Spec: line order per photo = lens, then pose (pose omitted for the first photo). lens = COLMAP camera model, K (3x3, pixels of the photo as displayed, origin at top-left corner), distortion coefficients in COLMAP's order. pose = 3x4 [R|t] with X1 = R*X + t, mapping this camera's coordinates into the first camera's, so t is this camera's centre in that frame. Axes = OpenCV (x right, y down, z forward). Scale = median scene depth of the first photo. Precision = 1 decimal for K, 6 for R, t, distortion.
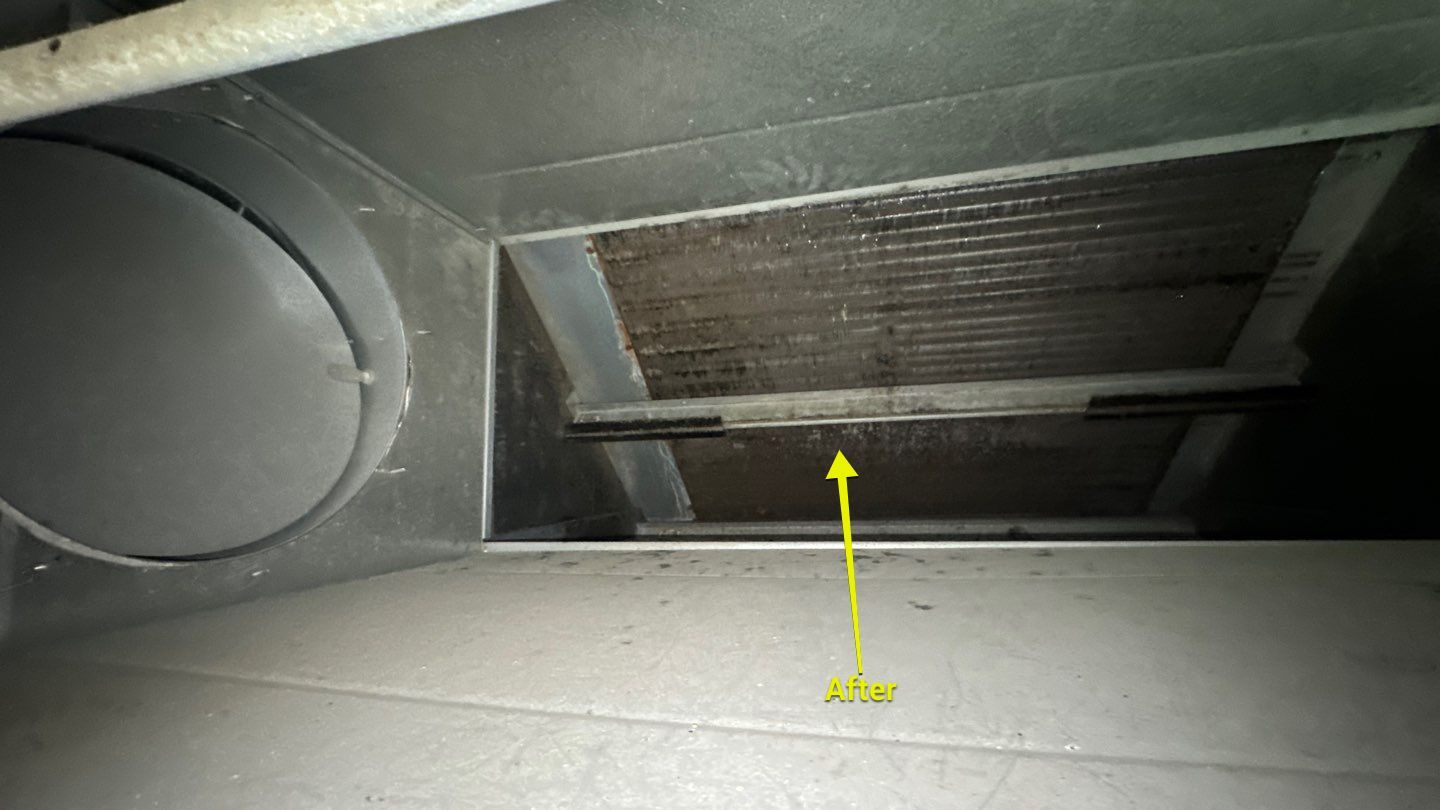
lens RADIAL K [[574.9, 0, 720.0], [0, 574.9, 405.0], [0, 0, 1]] dist [-0.001904, 0.000291]
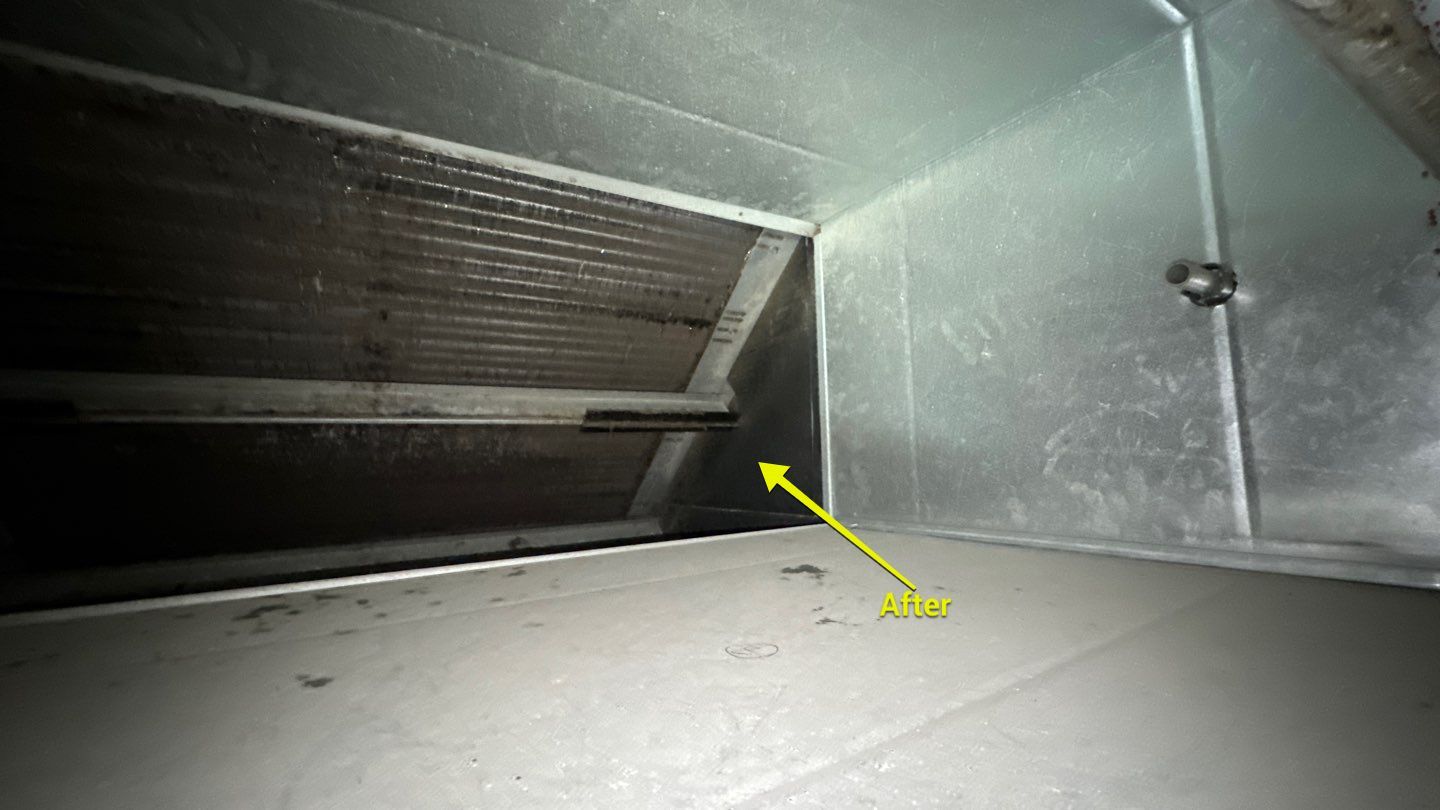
lens RADIAL K [[574.9, 0, 720.0], [0, 574.9, 405.0], [0, 0, 1]] dist [-0.001904, 0.000291]
pose [[0.718279, 0.074543, 0.691750, 0.088195], [-0.064030, 0.997107, -0.040963, 0.003638], [-0.692802, -0.014870, 0.720974, 0.067423]]
